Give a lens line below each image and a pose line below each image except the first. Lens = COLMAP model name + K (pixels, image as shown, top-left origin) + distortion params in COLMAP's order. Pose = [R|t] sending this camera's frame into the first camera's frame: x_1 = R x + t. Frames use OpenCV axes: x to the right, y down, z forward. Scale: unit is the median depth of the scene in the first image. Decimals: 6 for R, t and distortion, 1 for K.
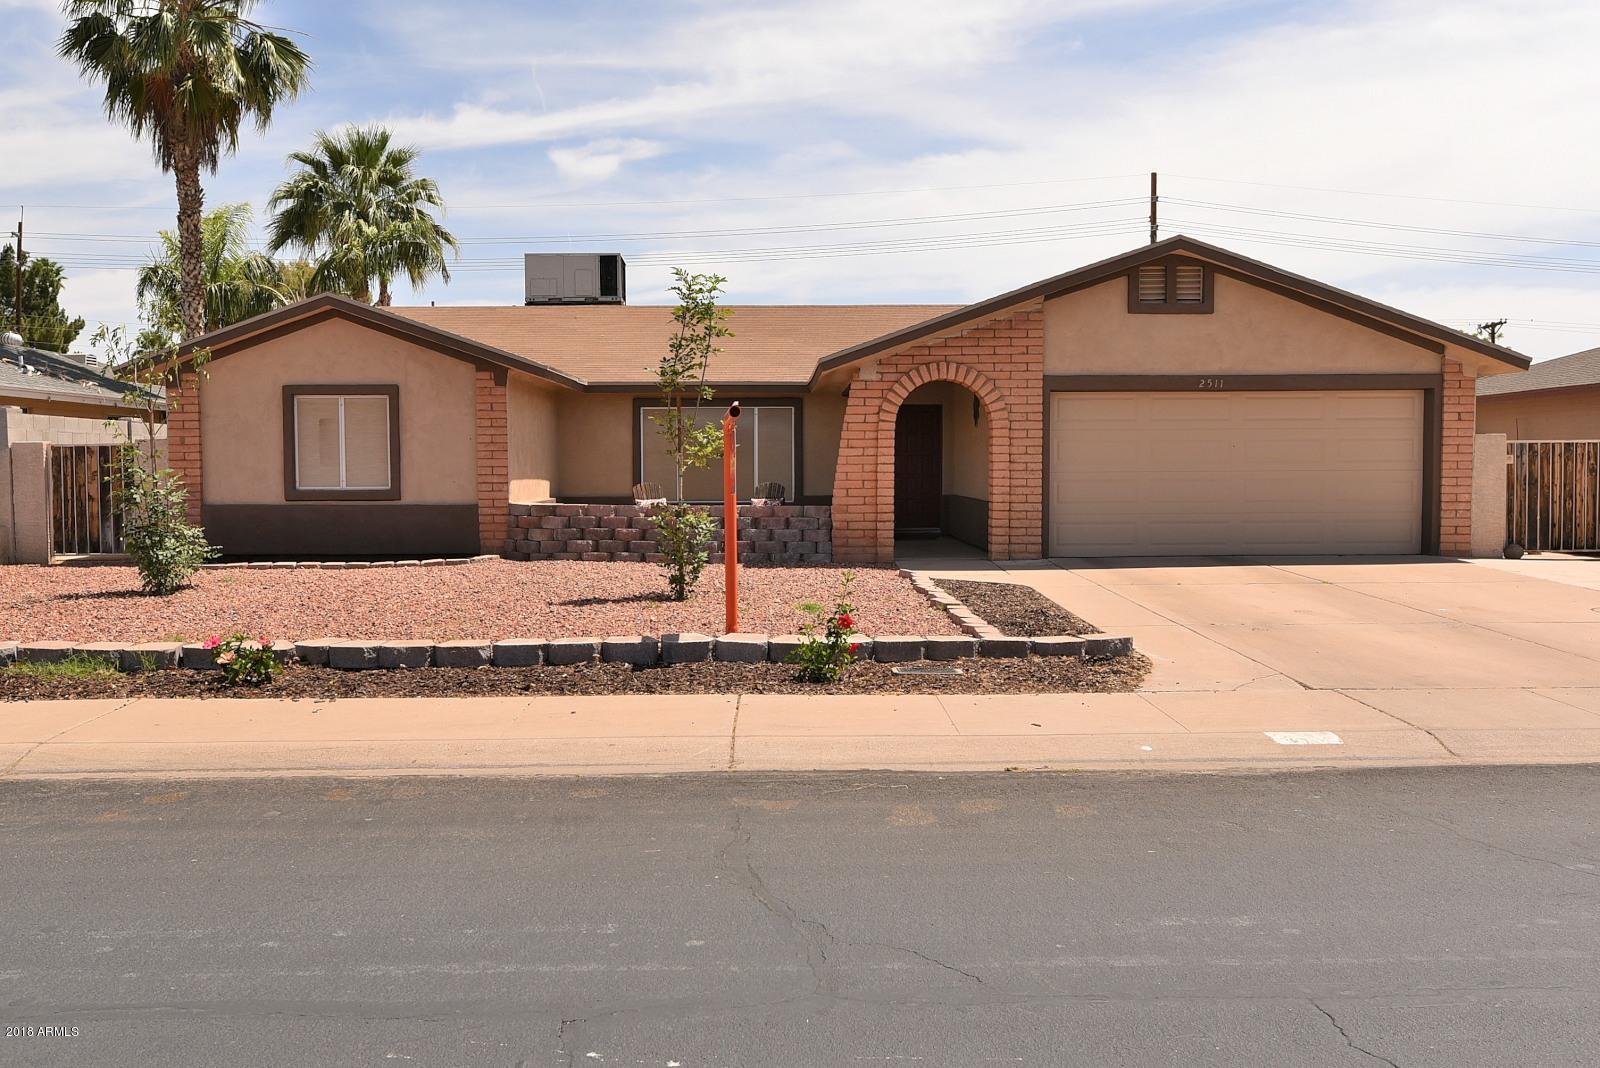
lens RADIAL K [[1380.9, 0, 812.8], [0, 1380.9, 526.1], [0, 0, 1]] dist [-0.014681, -0.008102]
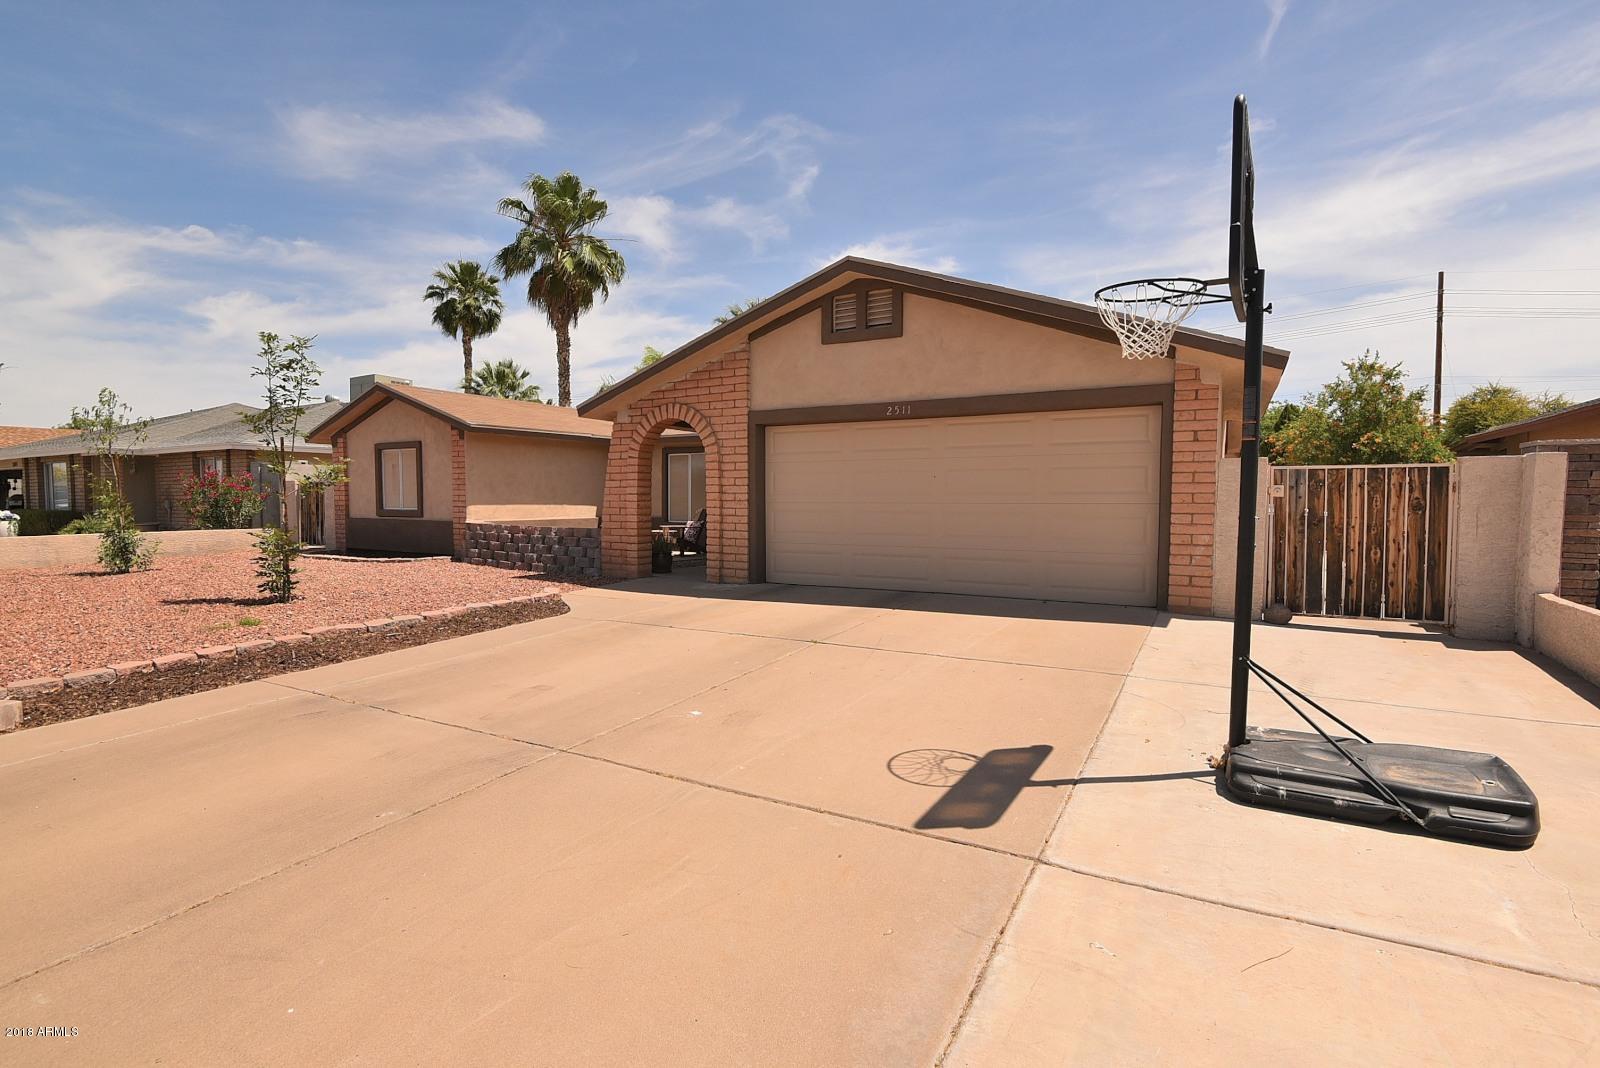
lens RADIAL K [[759.1, 0, 795.7], [0, 759.1, 539.3], [0, 0, 1]] dist [-0.028987, -0.000072]
pose [[0.859879, 0.033675, -0.509386, 0.489260], [-0.027857, 0.999430, 0.019048, -0.022616], [0.509737, -0.002189, 0.860327, 0.510125]]
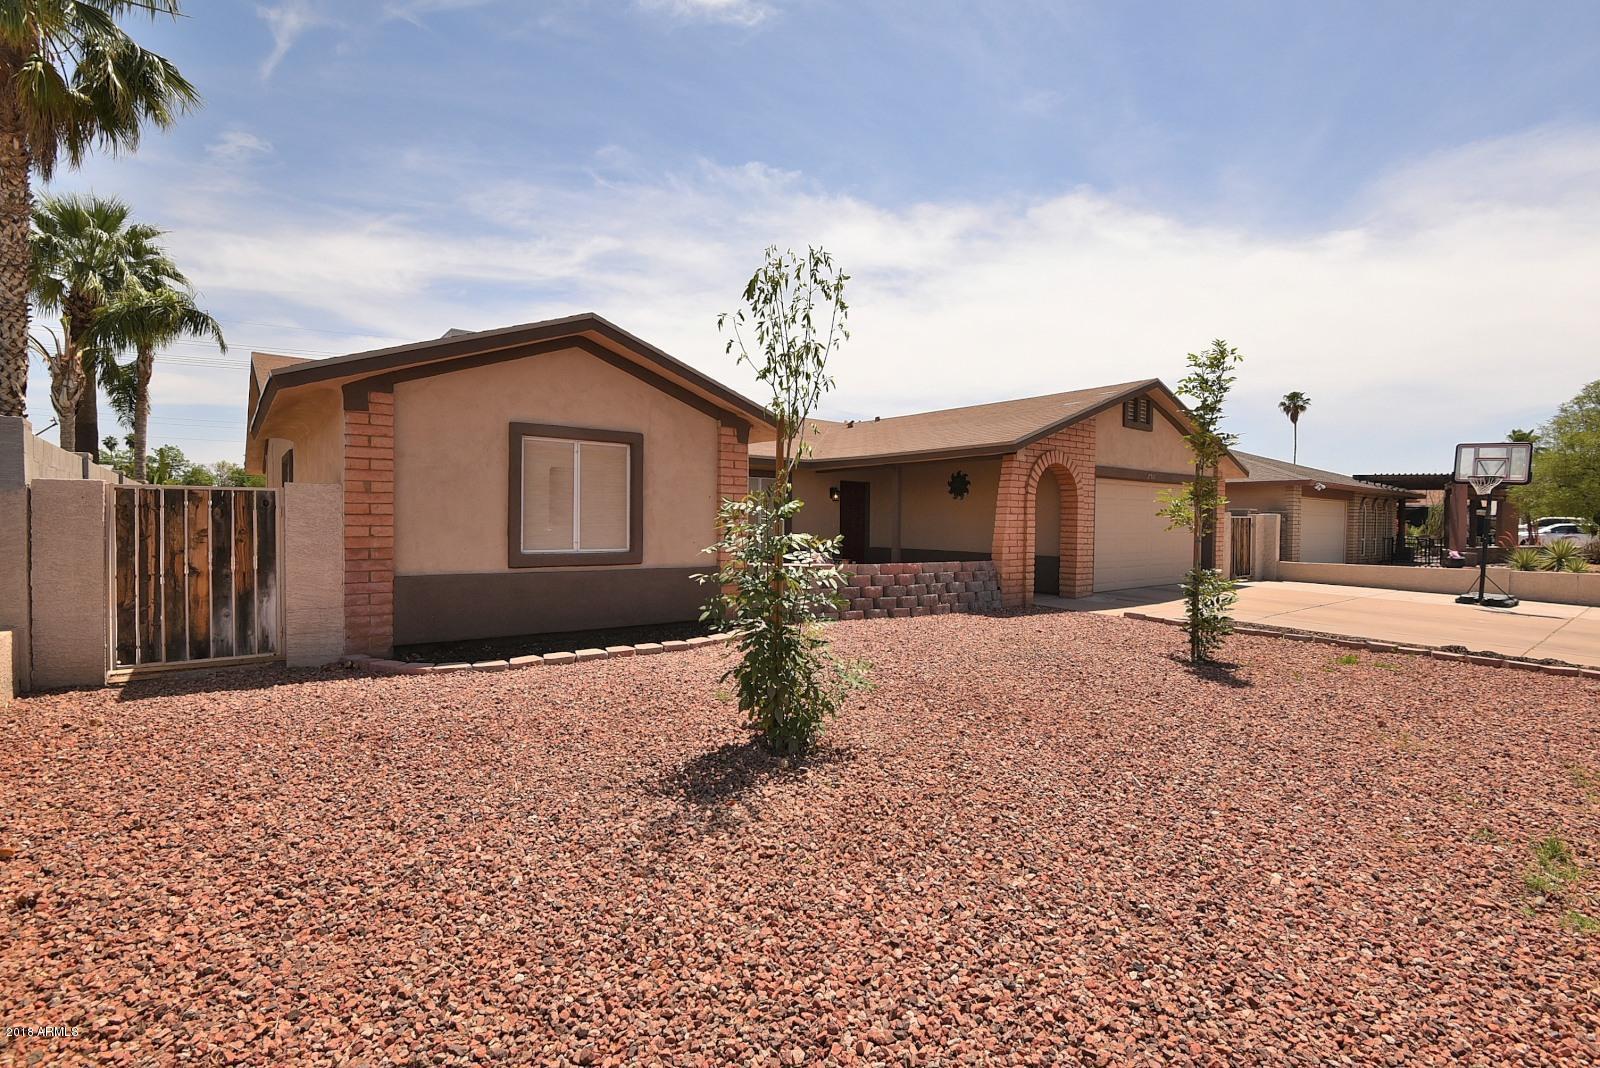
lens RADIAL K [[722.4, 0, 793.0], [0, 722.4, 534.7], [0, 0, 1]] dist [-0.017311, -0.003007]
pose [[0.802951, 0.000040, 0.596046, -0.510185], [0.014314, 0.999710, -0.019350, -0.027892], [-0.595874, 0.024069, 0.802717, 0.585331]]
